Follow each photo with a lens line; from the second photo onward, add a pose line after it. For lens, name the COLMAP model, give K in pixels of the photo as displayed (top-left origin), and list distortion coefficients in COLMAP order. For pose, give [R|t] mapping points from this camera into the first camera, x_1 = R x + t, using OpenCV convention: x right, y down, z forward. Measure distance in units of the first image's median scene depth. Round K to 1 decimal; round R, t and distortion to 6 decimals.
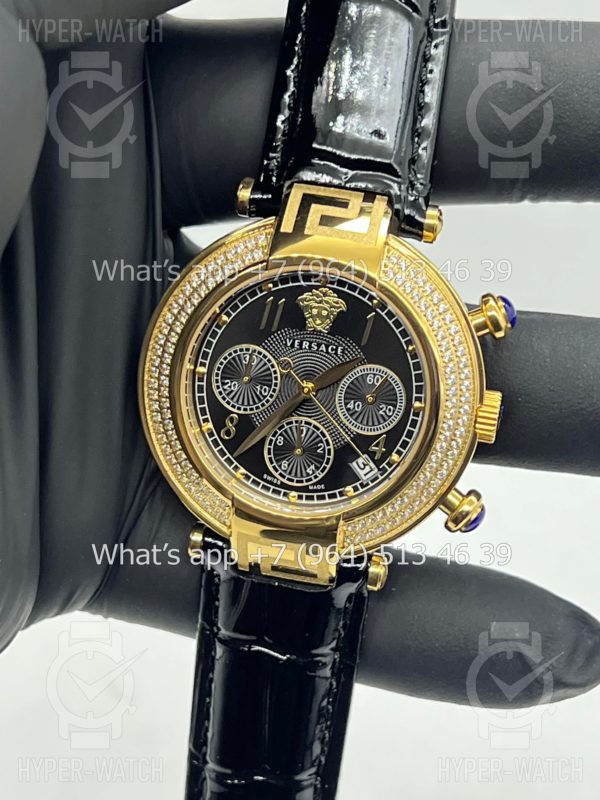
lens RADIAL K [[1786.5, 0, 300.0], [0, 1786.5, 400.0], [0, 0, 1]] dist [0.311912, -0.012506]
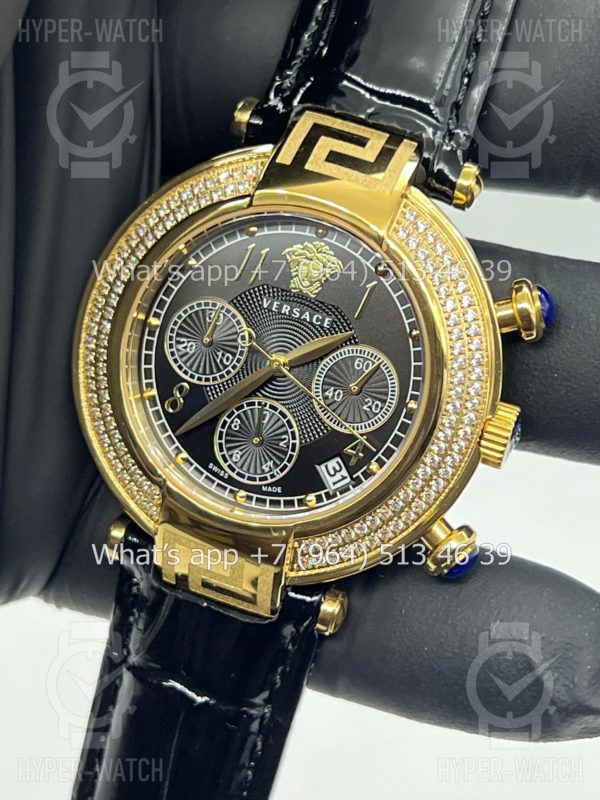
lens RADIAL K [[1786.5, 0, 300.0], [0, 1786.5, 400.0], [0, 0, 1]] dist [0.311912, -0.012506]
pose [[0.985267, 0.159173, -0.062553, 0.065245], [-0.162858, 0.984882, -0.059029, 0.054670], [0.052212, 0.068347, 0.996294, 0.207854]]
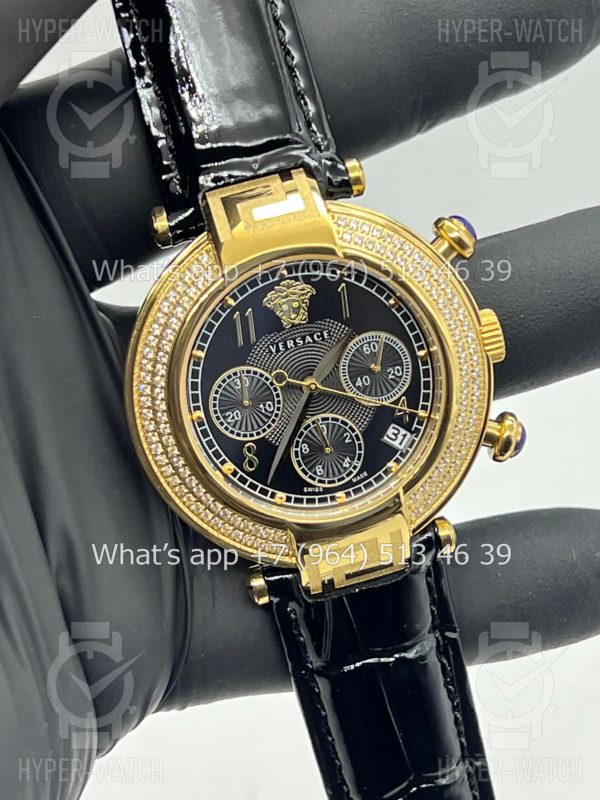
lens RADIAL K [[1786.5, 0, 300.0], [0, 1786.5, 400.0], [0, 0, 1]] dist [0.311912, -0.012506]
pose [[0.891799, -0.405910, 0.199827, -0.192030], [0.410818, 0.911536, 0.018187, -0.018774], [-0.189531, 0.065874, 0.979662, 0.075111]]
